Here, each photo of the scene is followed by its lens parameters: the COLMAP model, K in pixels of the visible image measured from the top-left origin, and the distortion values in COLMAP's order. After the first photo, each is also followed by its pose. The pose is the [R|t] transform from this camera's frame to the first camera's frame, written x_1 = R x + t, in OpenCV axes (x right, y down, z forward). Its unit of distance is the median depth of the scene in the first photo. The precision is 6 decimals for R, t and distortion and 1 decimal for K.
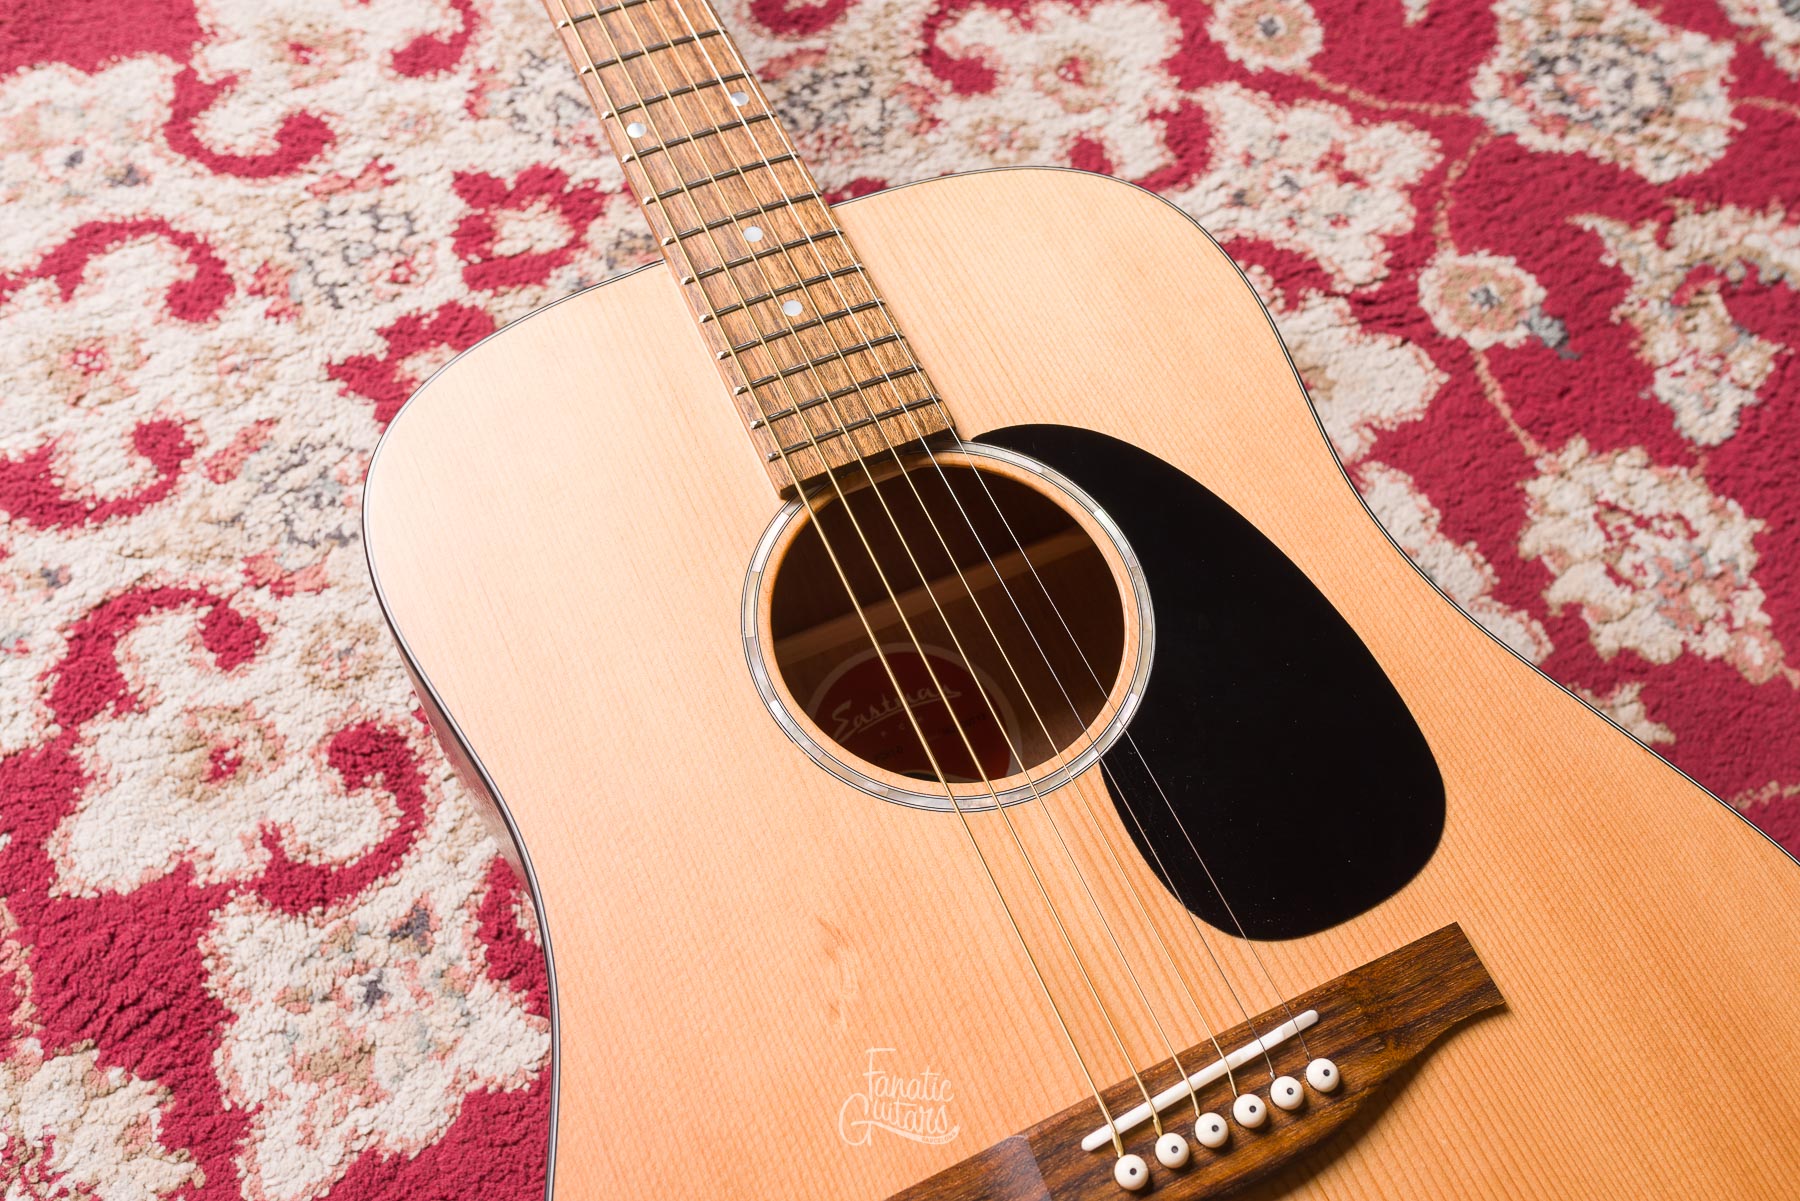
lens RADIAL K [[1779.0, 0, 899.3], [0, 1779.0, 589.4], [0, 0, 1]] dist [0.002480, 0.000000]
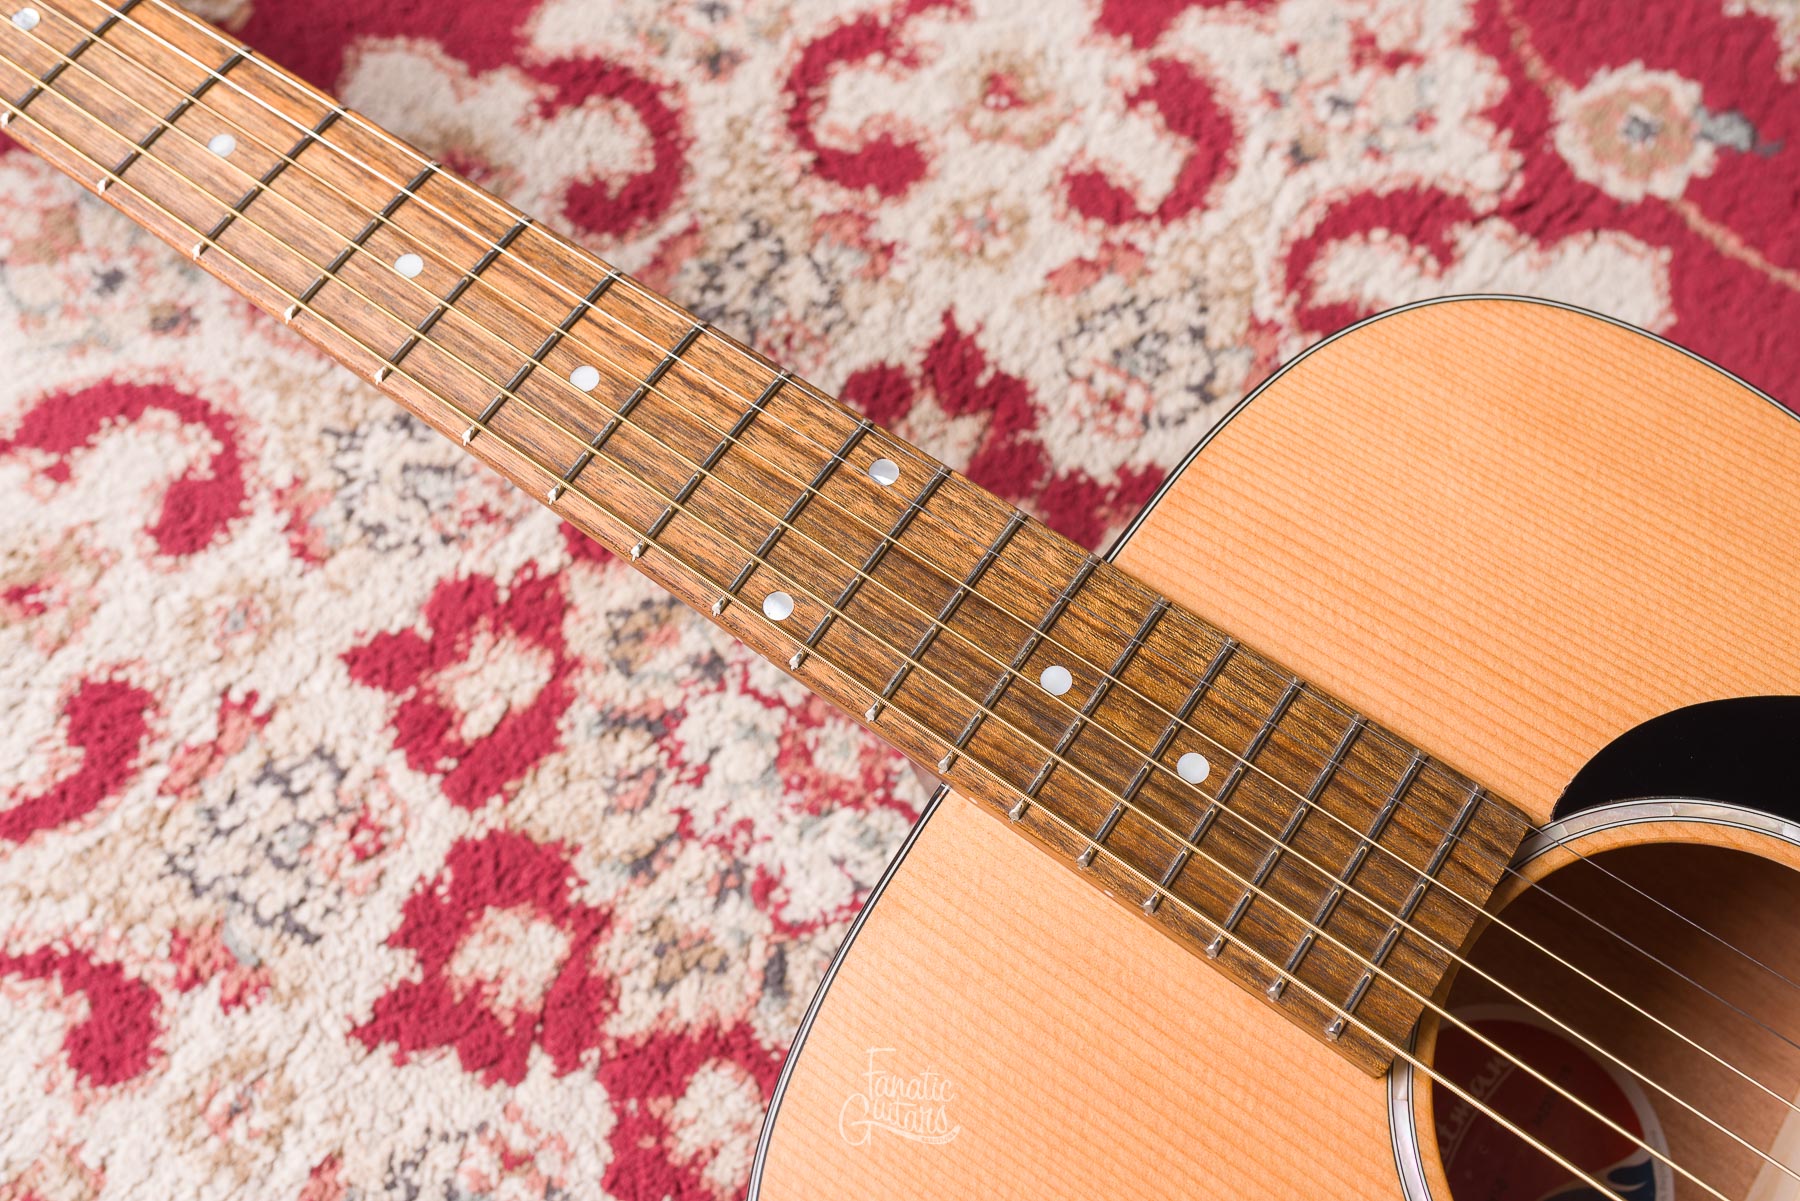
lens RADIAL K [[1779.0, 0, 898.6], [0, 1779.0, 605.9], [0, 0, 1]] dist [0.002480, 0.000000]
pose [[0.866802, -0.484302, 0.118770, -0.149677], [0.471151, 0.873433, 0.123014, -0.255177], [-0.163313, -0.050670, 0.985272, 0.326208]]
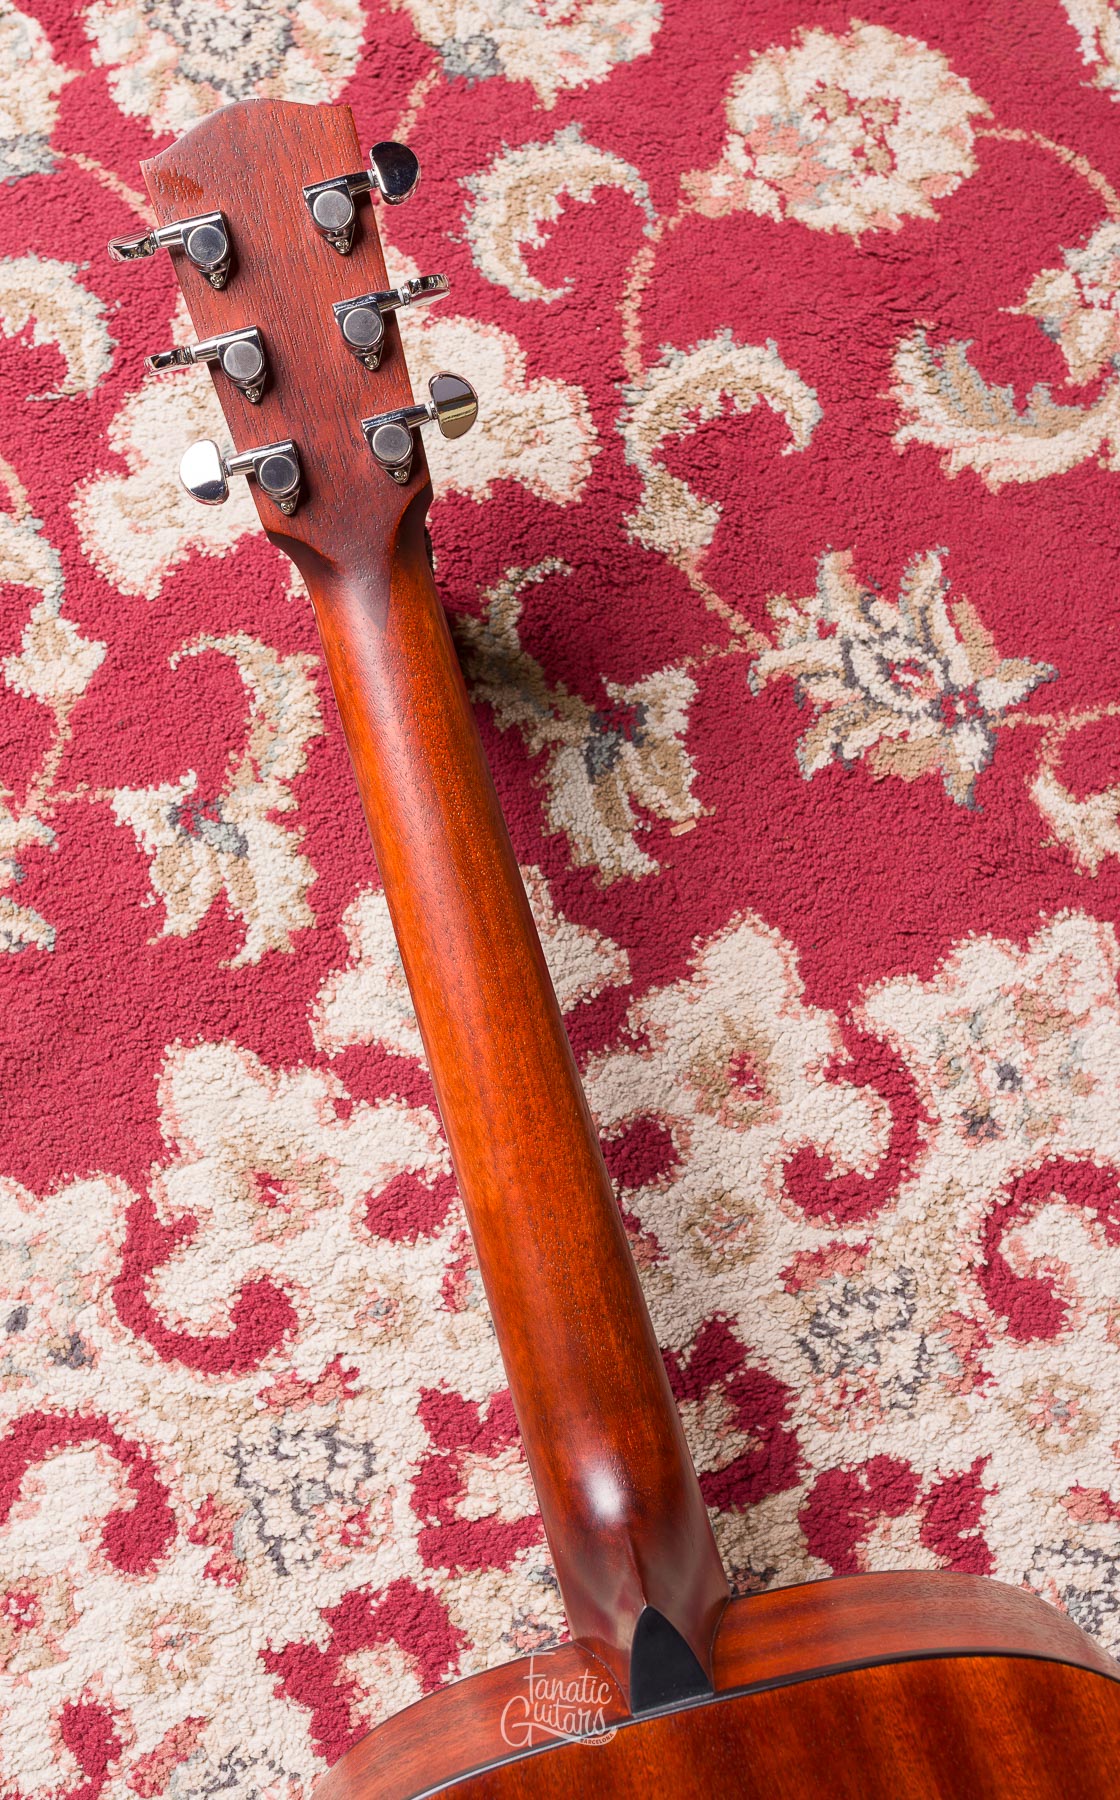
lens RADIAL K [[1869.6, 0, 476.9], [0, 1869.6, 838.2], [0, 0, 1]] dist [-0.000990, 0.000000]
pose [[0.978676, 0.166798, -0.119879, -0.172022], [-0.132787, 0.959017, 0.250306, -0.798703], [0.156716, -0.229051, 0.960716, 0.189434]]
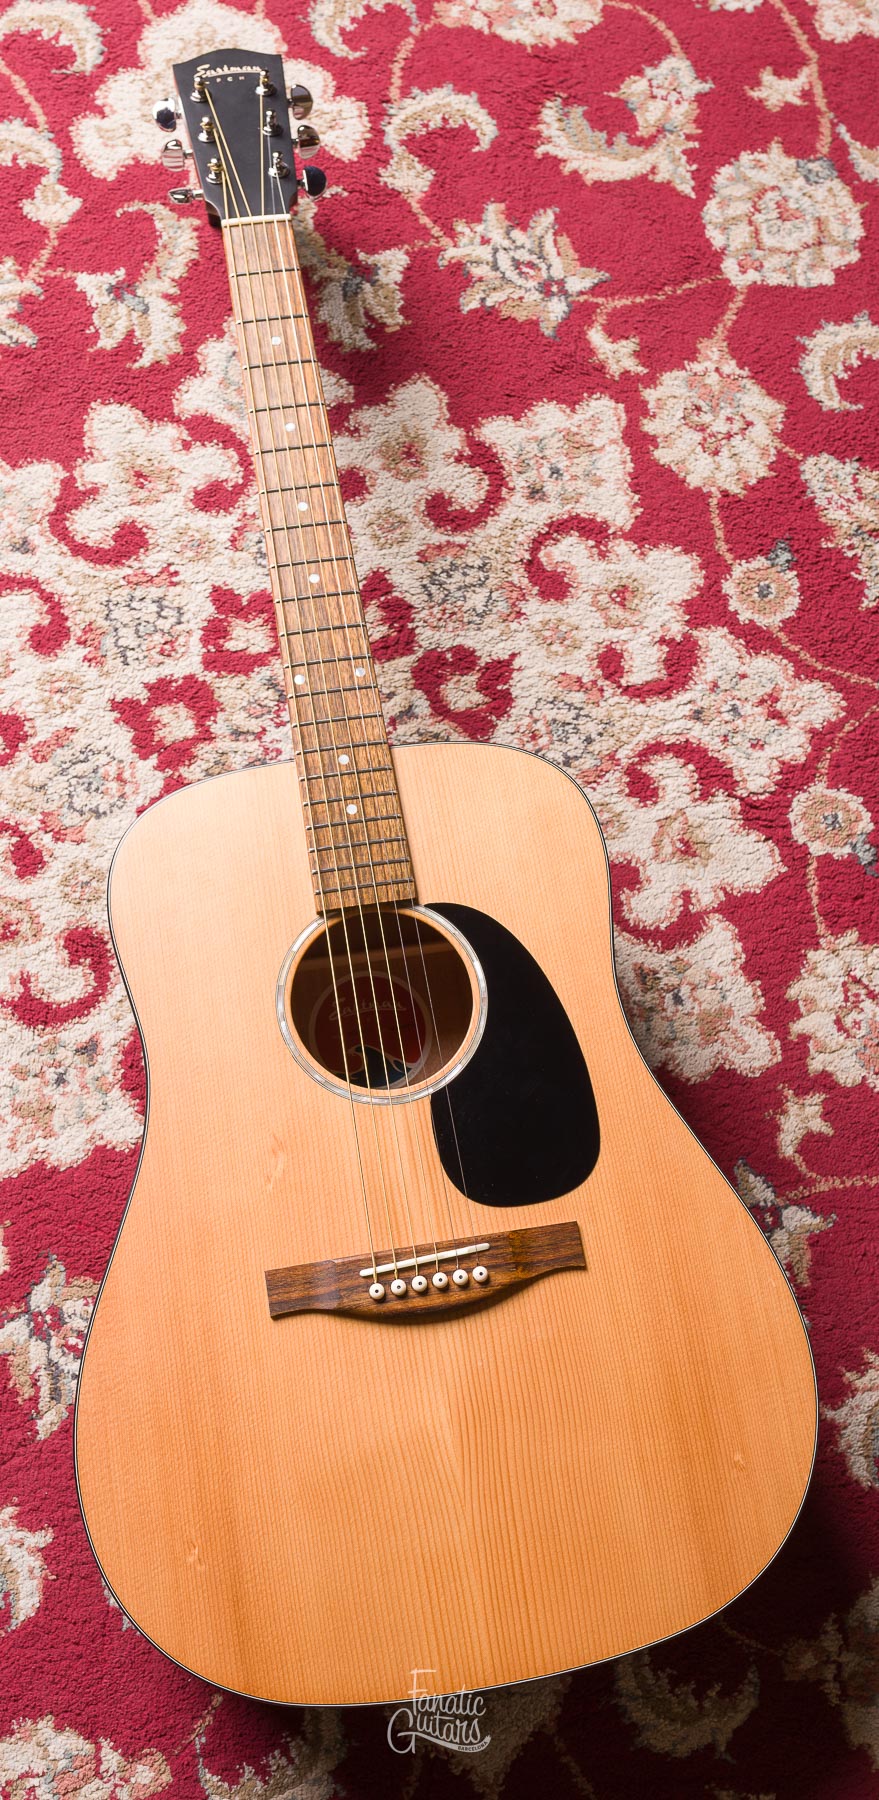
lens RADIAL K [[1815.3, 0, 371.9], [0, 1815.3, 849.3], [0, 0, 1]] dist [-0.002717, 0.000000]
pose [[0.959644, 0.259540, -0.108266, 0.137289], [-0.240298, 0.956793, 0.163721, -0.336565], [0.146080, -0.131097, 0.980548, -0.670474]]
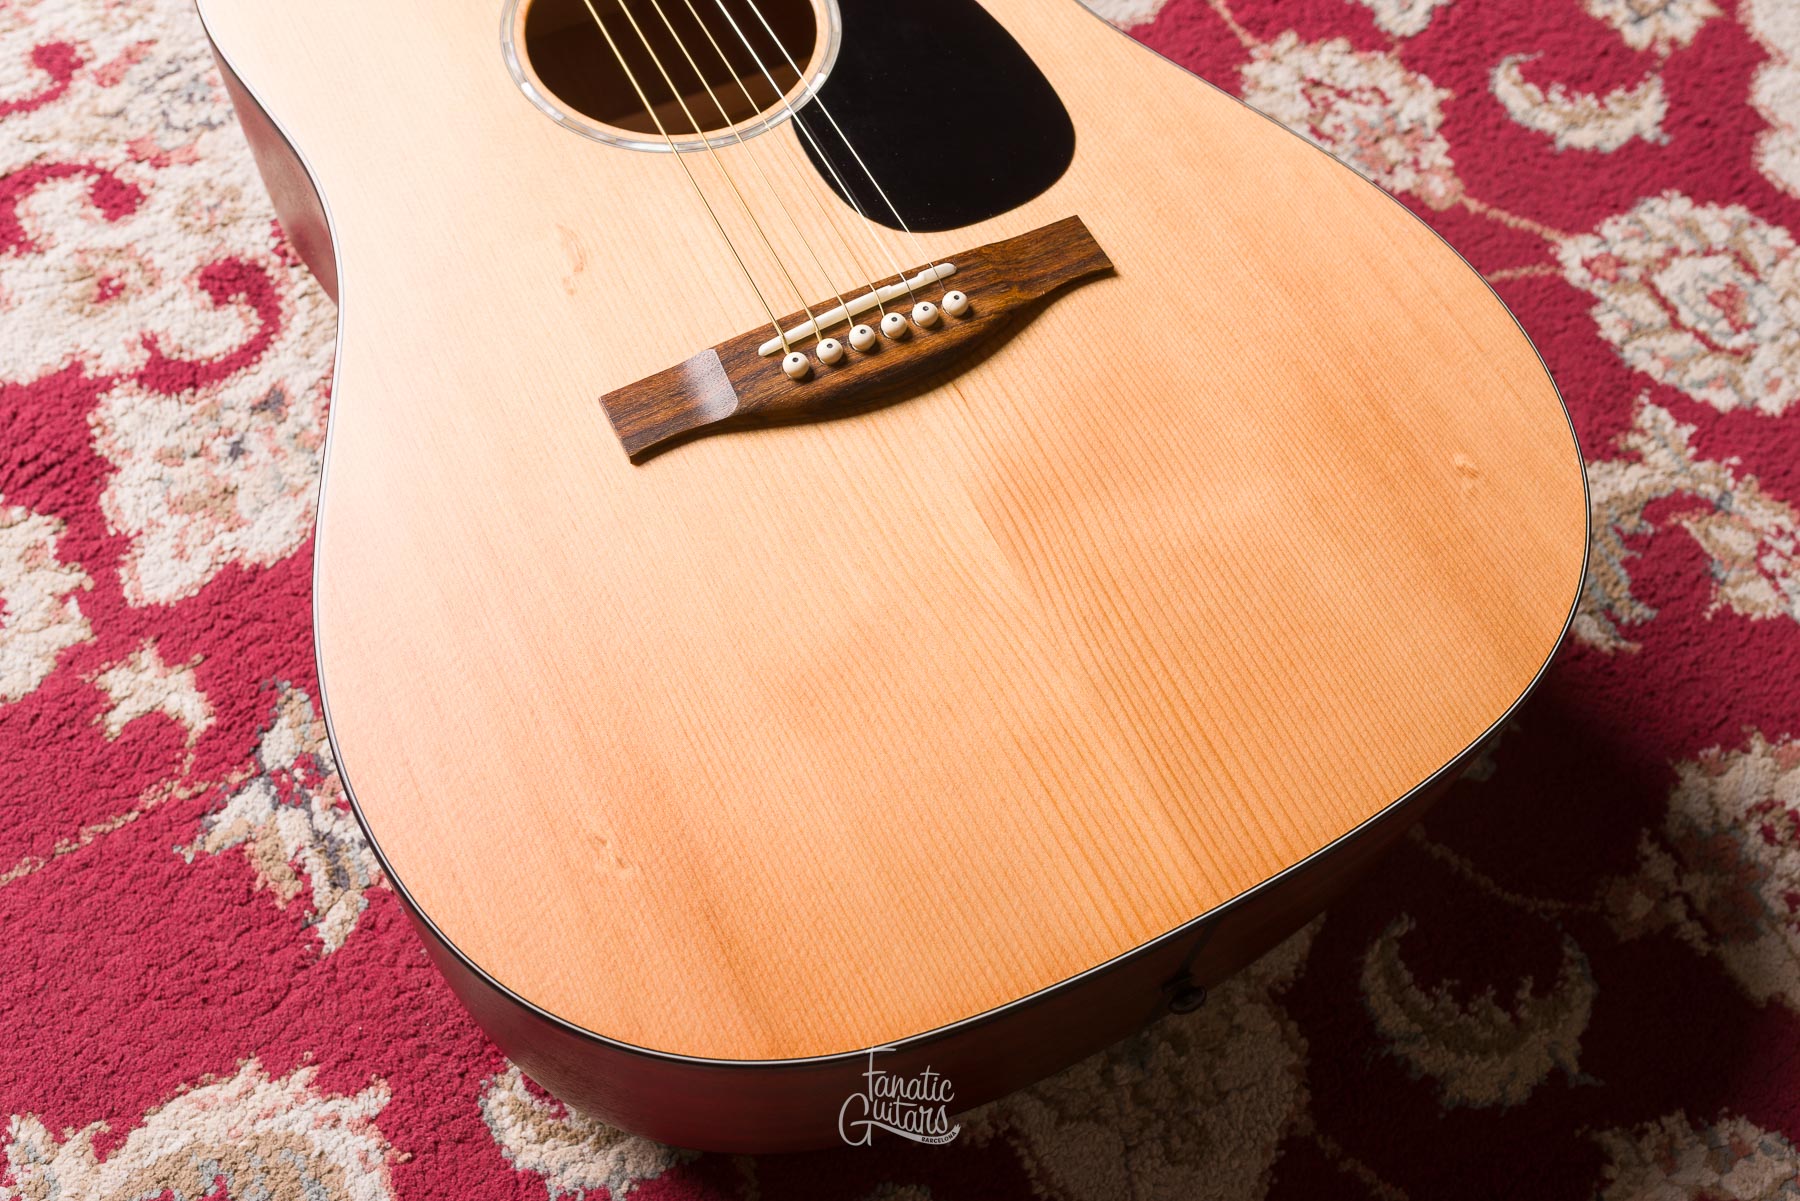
lens RADIAL K [[1779.0, 0, 899.1], [0, 1779.0, 586.5], [0, 0, 1]] dist [0.002480, 0.000000]
pose [[0.998900, -0.046895, 0.000442, 0.119594], [0.046882, 0.998280, -0.035202, 0.325491], [0.001209, 0.035184, 0.999380, -0.152431]]
